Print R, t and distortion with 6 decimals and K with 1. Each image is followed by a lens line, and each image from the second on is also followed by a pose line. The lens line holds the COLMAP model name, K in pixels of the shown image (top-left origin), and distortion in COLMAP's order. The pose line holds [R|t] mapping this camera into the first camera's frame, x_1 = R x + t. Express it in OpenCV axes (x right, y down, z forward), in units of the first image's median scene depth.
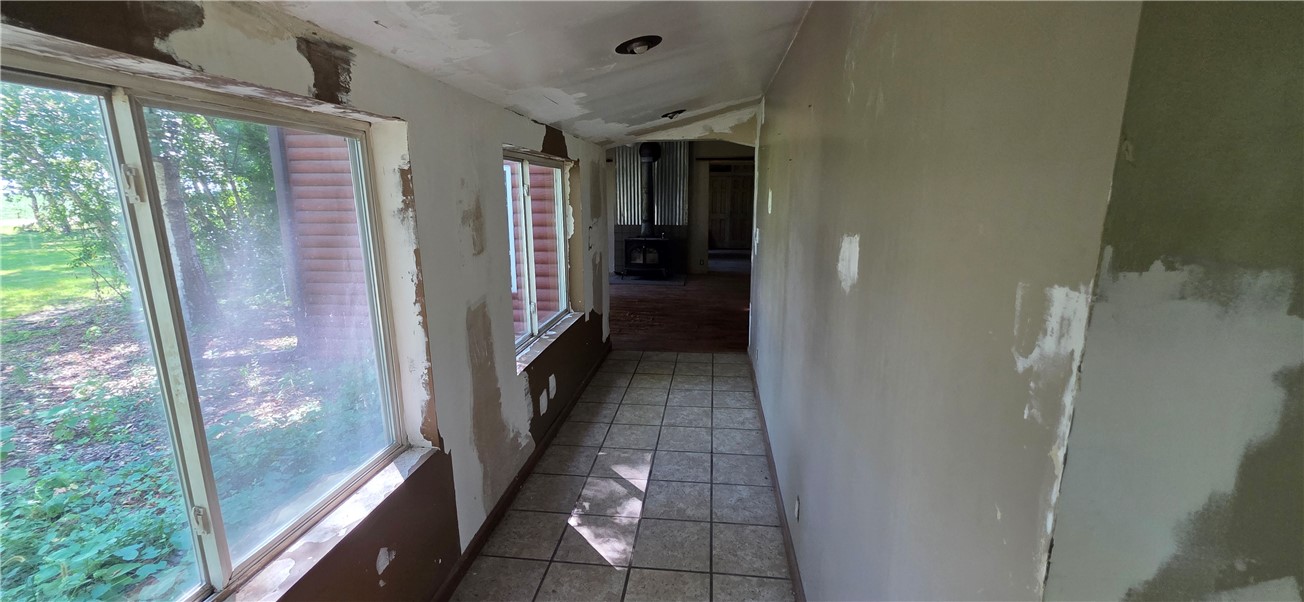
lens RADIAL K [[519.2, 0, 652.0], [0, 519.2, 301.0], [0, 0, 1]] dist [-0.001531, 0.000187]
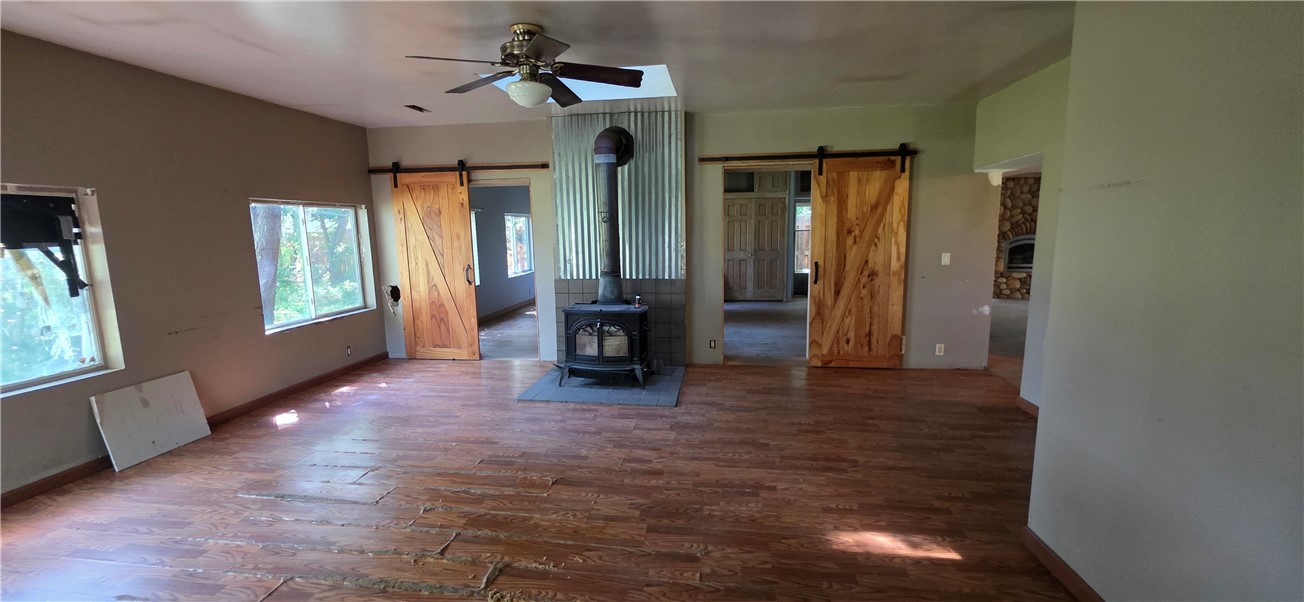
lens RADIAL K [[519.2, 0, 652.0], [0, 519.2, 301.0], [0, 0, 1]] dist [-0.001531, 0.000187]
pose [[0.999441, -0.016225, -0.029229, 0.048484], [0.014257, 0.997695, -0.066337, -0.085744], [0.030238, 0.065883, 0.997369, 0.452596]]
